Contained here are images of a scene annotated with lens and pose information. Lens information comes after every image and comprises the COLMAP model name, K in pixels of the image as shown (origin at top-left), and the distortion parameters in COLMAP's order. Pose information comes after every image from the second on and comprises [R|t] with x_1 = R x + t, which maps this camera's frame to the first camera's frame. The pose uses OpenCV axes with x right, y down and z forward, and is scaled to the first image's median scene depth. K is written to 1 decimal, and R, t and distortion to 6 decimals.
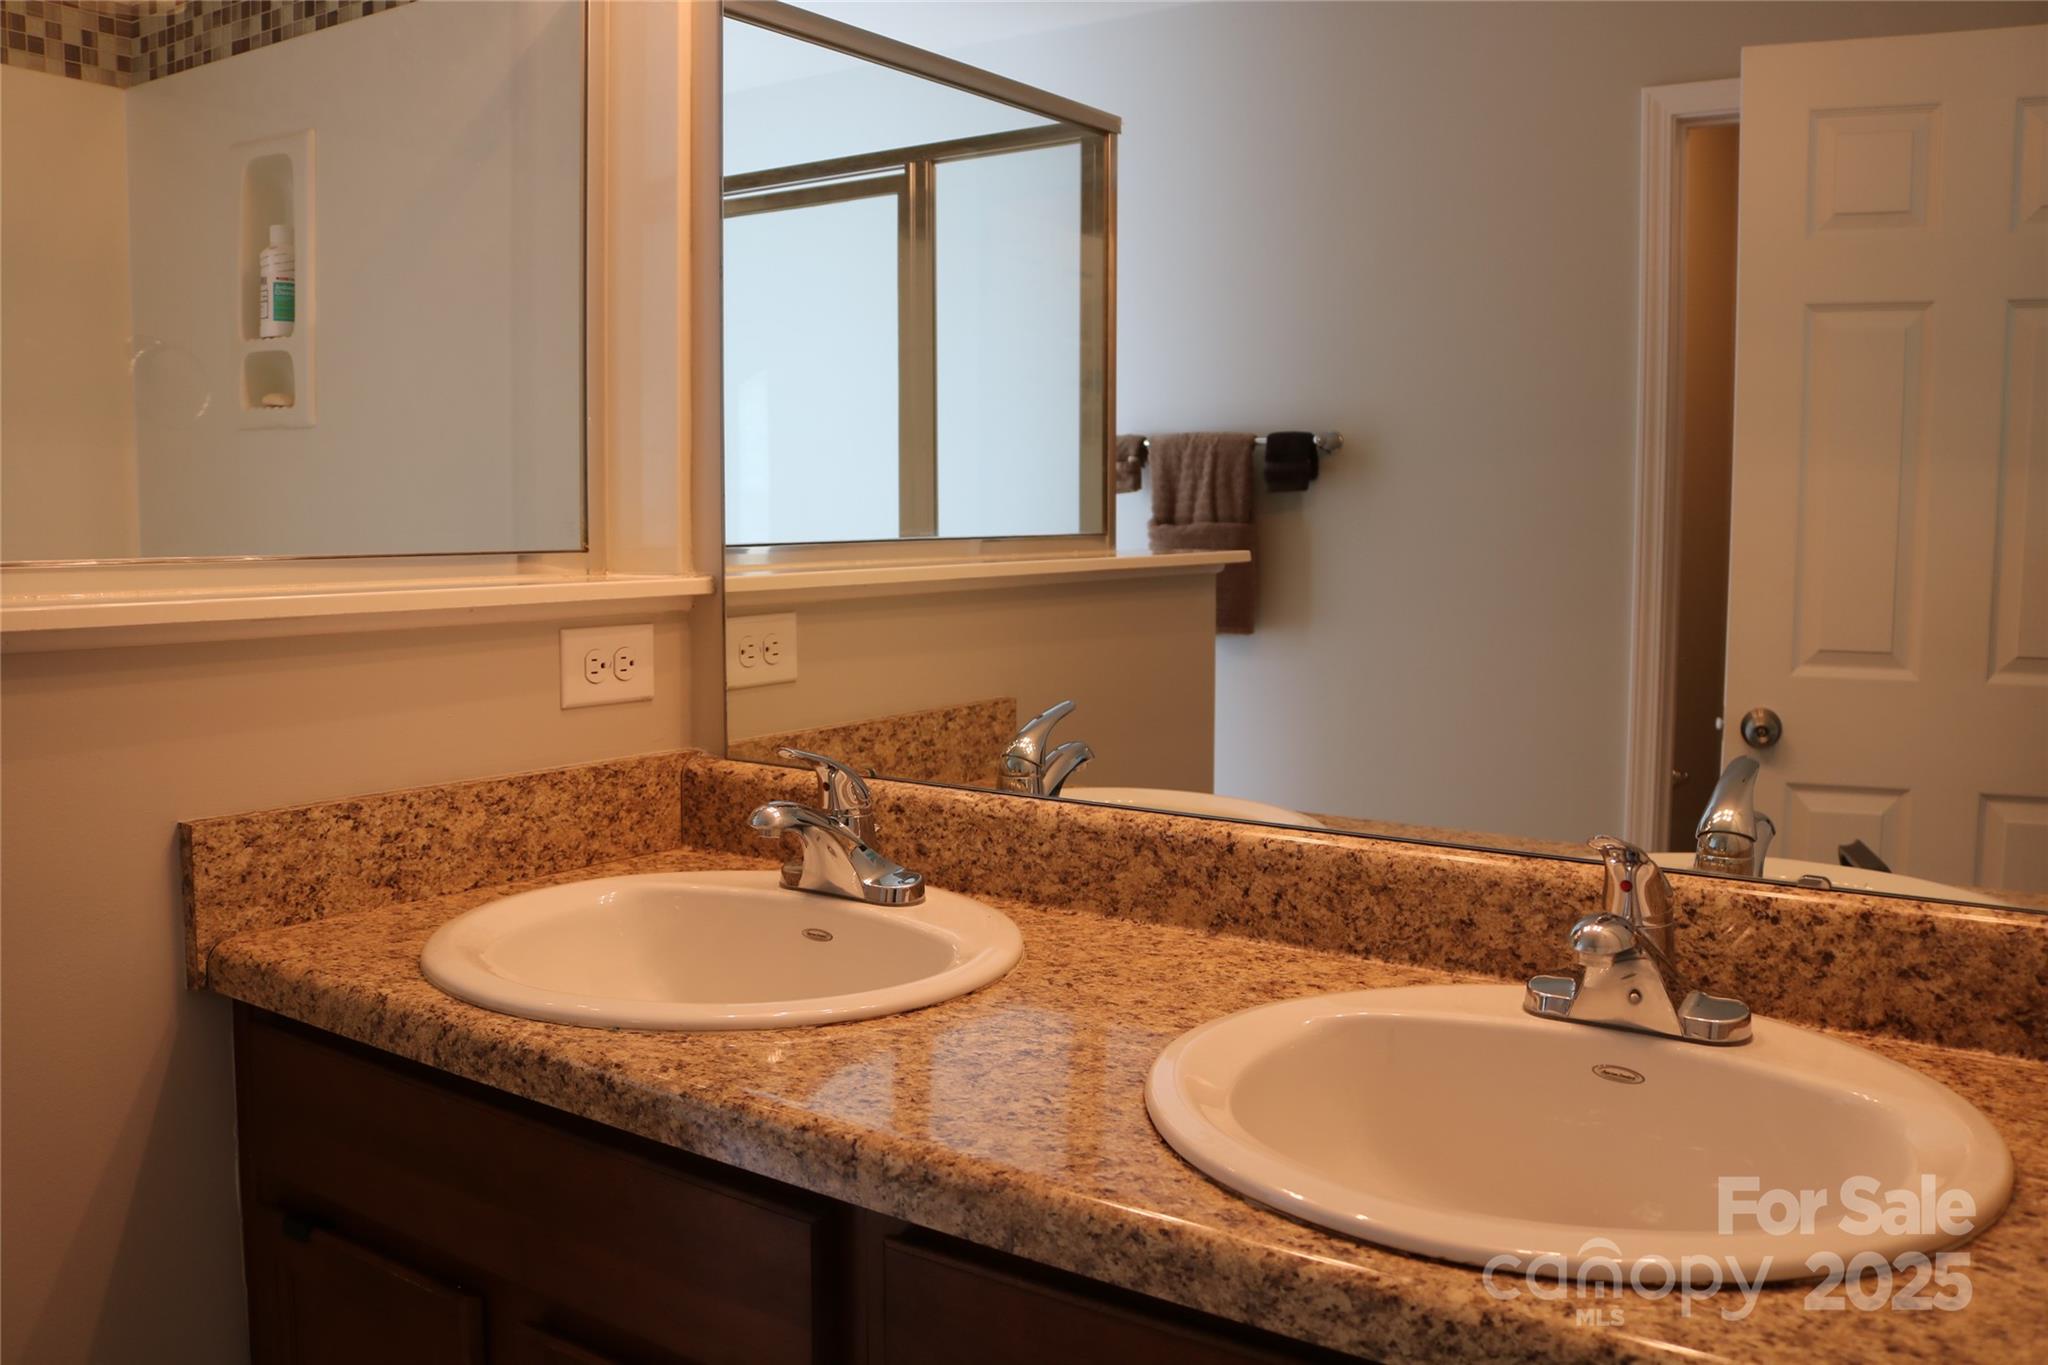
lens RADIAL K [[1706.8, 0, 1024.0], [0, 1706.8, 682.5], [0, 0, 1]] dist [-0.157949, 0.126953]
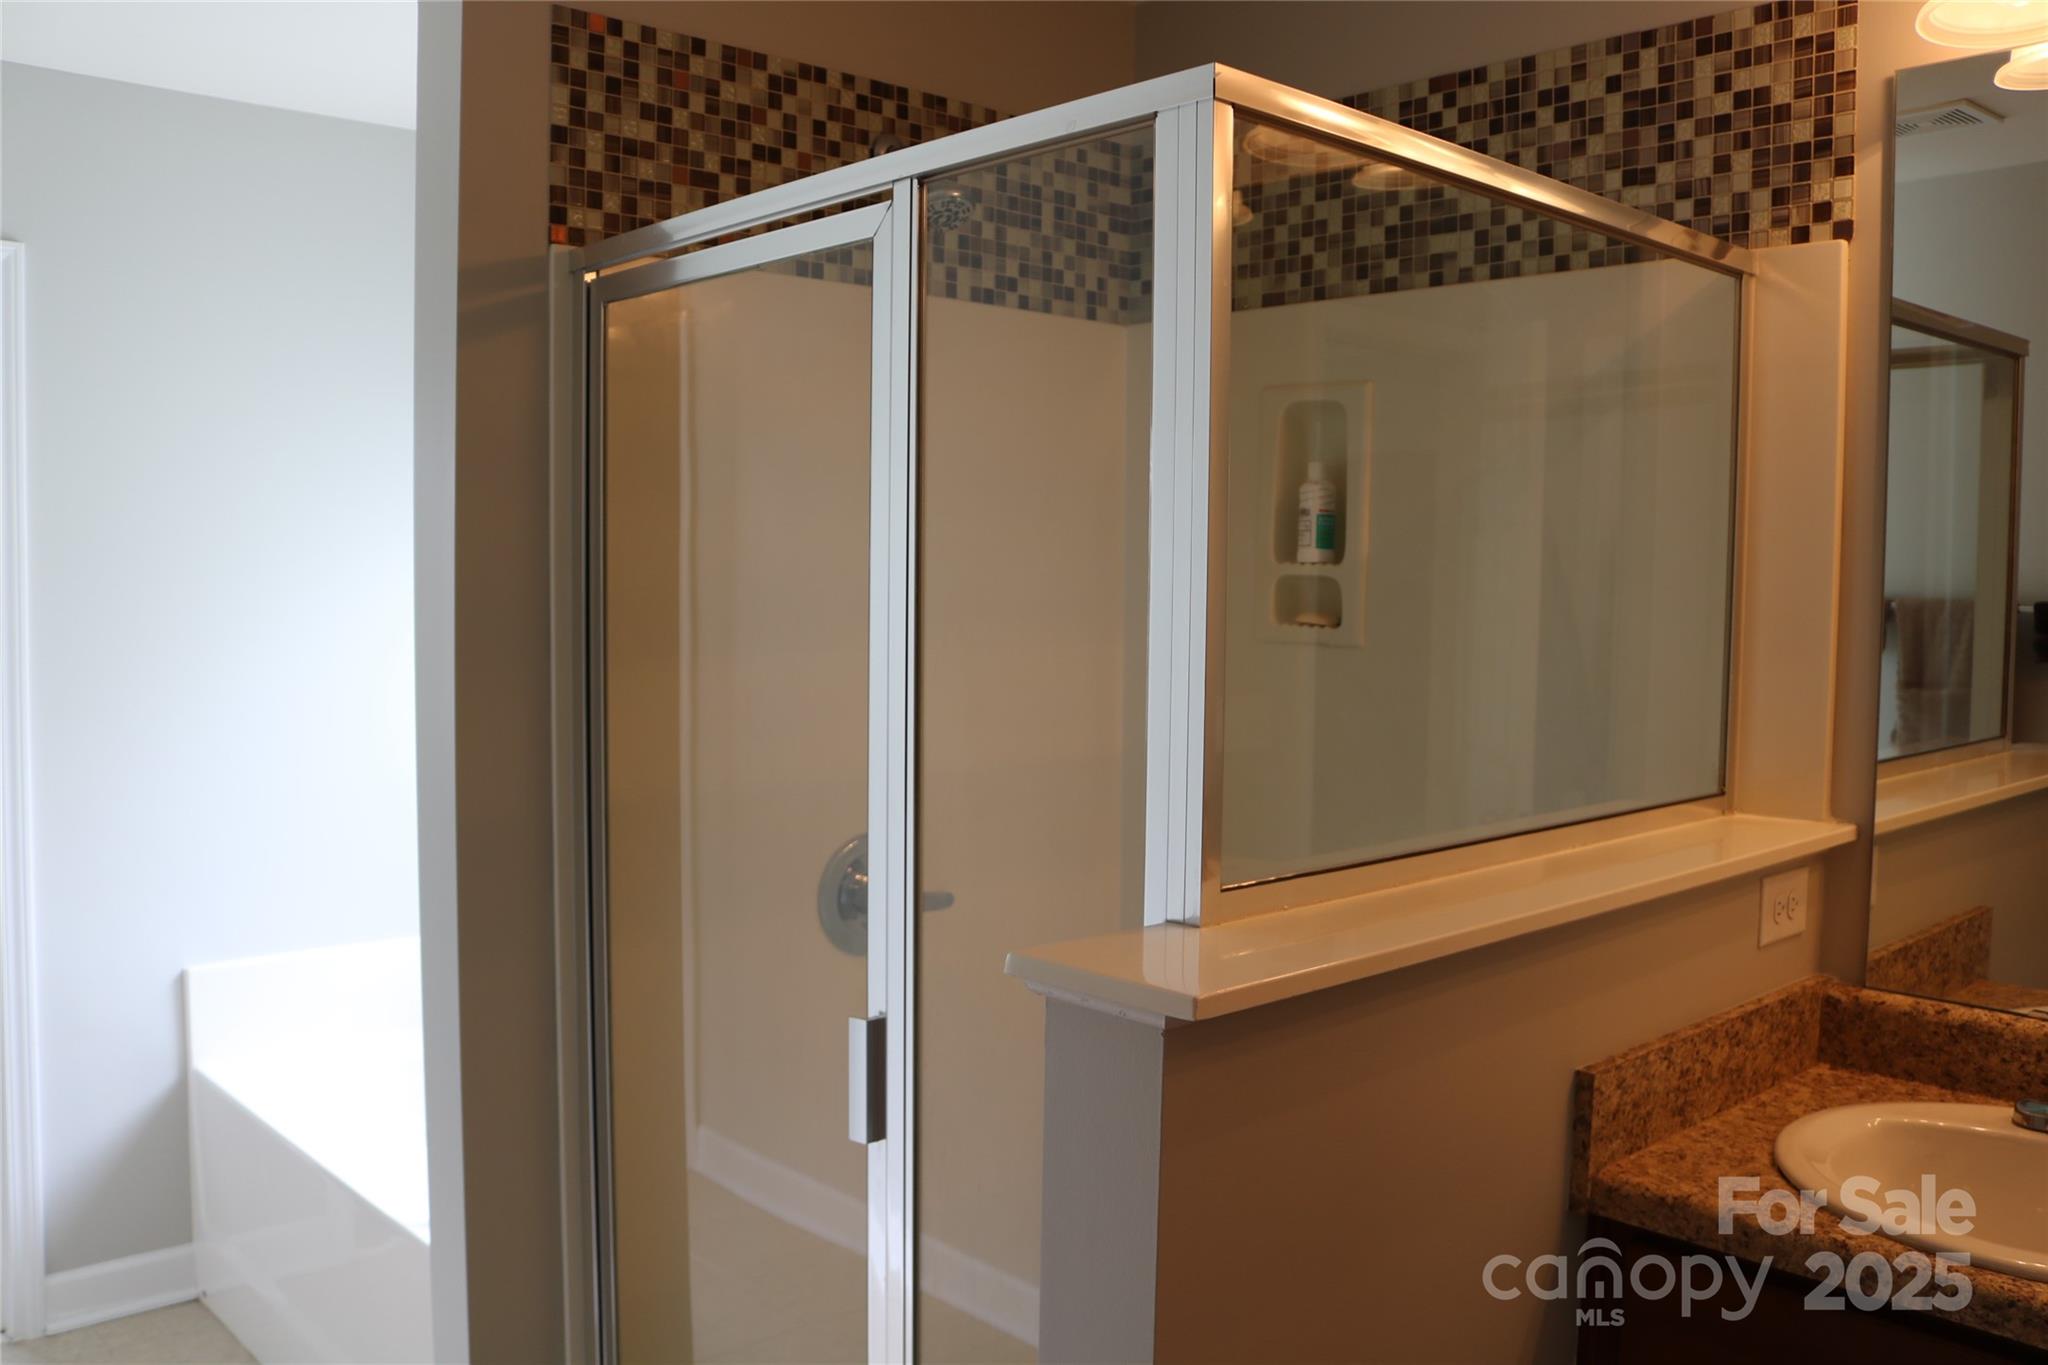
lens RADIAL K [[1706.8, 0, 1024.0], [0, 1706.8, 682.5], [0, 0, 1]] dist [-0.157949, 0.126953]
pose [[0.974557, 0.017743, -0.223436, -0.465190], [-0.025909, 0.999097, -0.033669, -0.102493], [0.222637, 0.038601, 0.974137, -0.182929]]
